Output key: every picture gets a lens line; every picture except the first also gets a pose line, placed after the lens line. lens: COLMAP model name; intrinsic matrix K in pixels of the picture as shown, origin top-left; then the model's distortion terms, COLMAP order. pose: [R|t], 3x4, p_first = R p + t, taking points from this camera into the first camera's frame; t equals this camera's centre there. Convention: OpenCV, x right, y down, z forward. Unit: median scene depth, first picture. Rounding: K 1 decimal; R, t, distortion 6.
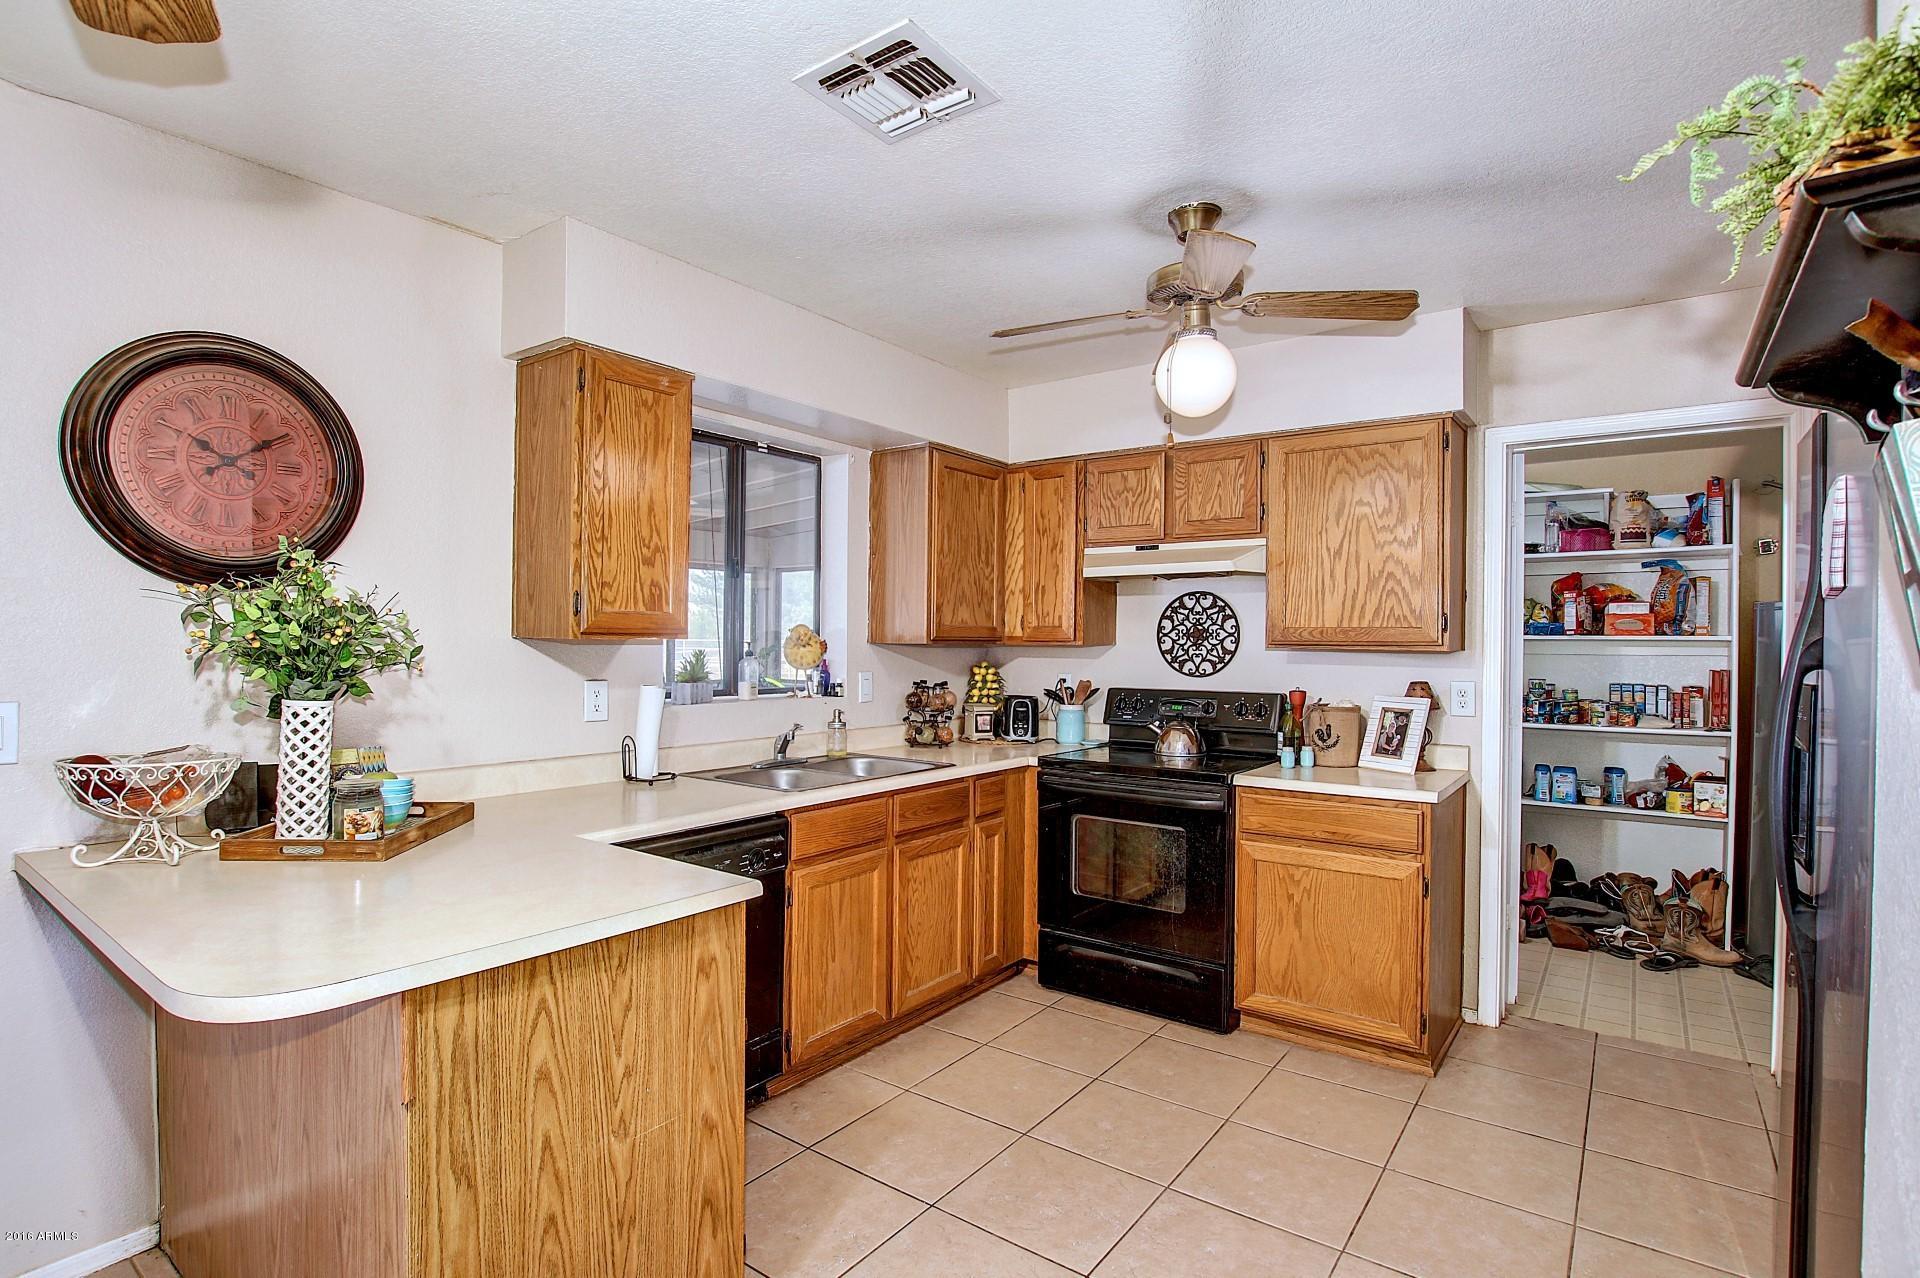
lens RADIAL K [[923.0, 0, 948.7], [0, 923.0, 641.8], [0, 0, 1]] dist [-0.013385, 0.000347]
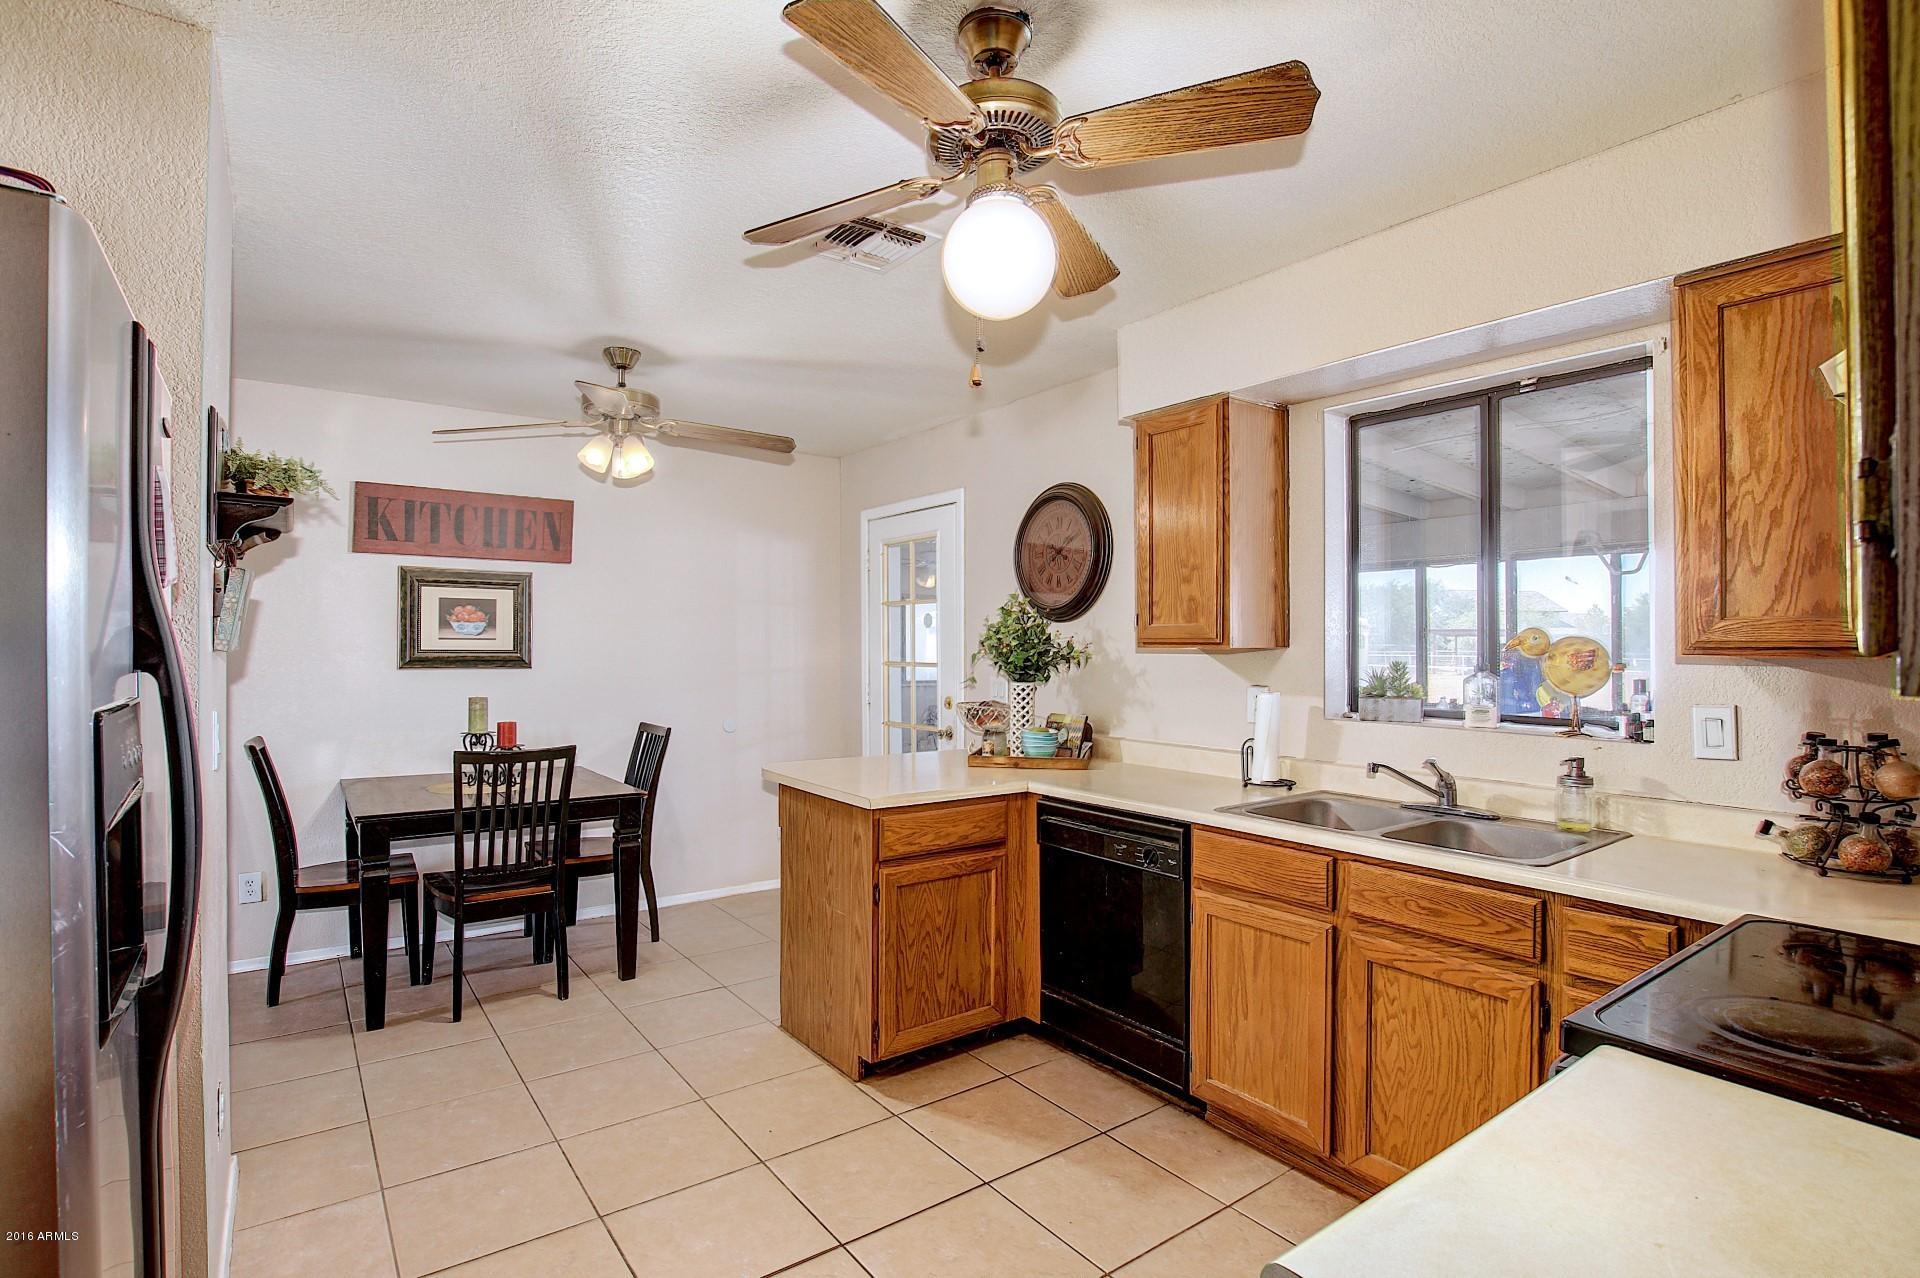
lens RADIAL K [[923.0, 0, 958.7], [0, 923.0, 640.6], [0, 0, 1]] dist [-0.013385, 0.000347]
pose [[-0.280393, -0.013363, -0.959792, 0.090414], [-0.005155, 0.999910, -0.012416, 0.000363], [0.959871, 0.001467, -0.280437, 0.113030]]
